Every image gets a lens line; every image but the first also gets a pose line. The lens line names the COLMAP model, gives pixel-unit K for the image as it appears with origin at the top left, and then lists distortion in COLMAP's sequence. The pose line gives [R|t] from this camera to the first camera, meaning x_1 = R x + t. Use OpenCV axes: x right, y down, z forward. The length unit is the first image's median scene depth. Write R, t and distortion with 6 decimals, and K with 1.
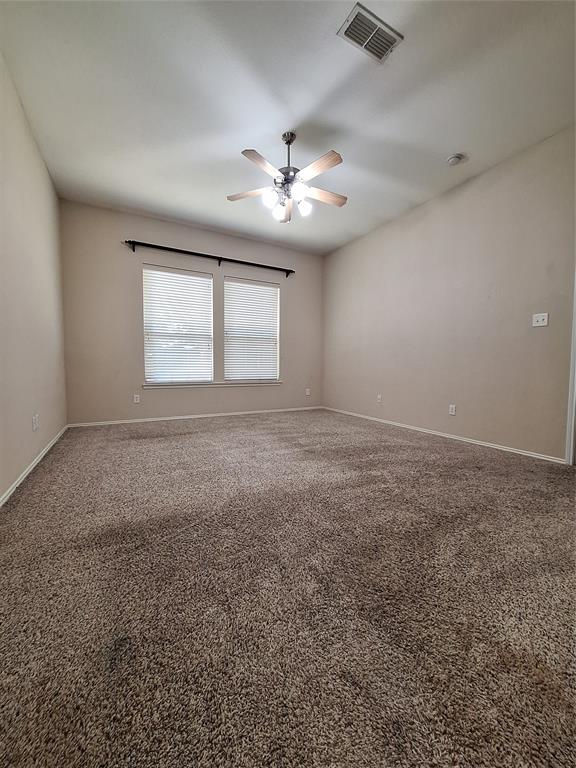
lens RADIAL K [[302.6, 0, 287.3], [0, 302.6, 380.9], [0, 0, 1]] dist [-0.002696, 0.000251]
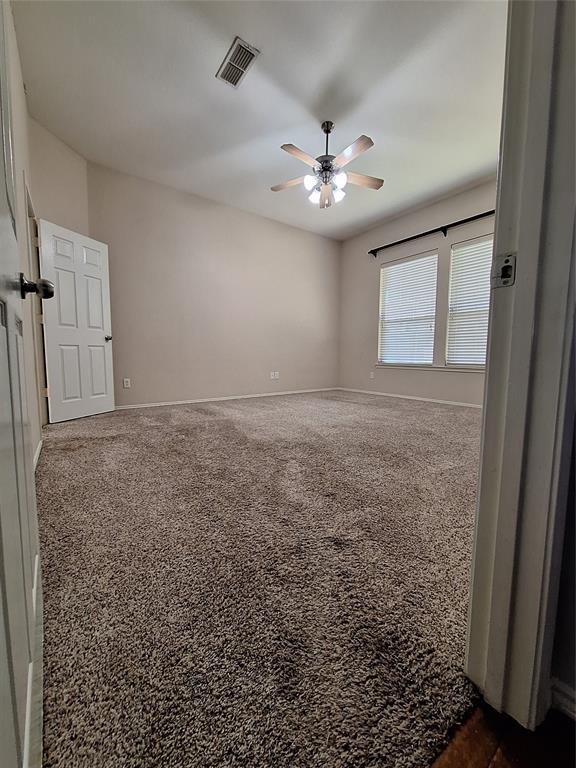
lens RADIAL K [[302.6, 0, 287.3], [0, 302.6, 380.9], [0, 0, 1]] dist [-0.002696, 0.000251]
pose [[0.132496, 0.078722, -0.988053, 0.723943], [-0.058610, 0.995719, 0.071473, 0.013541], [0.989449, 0.048440, 0.136542, 0.493501]]
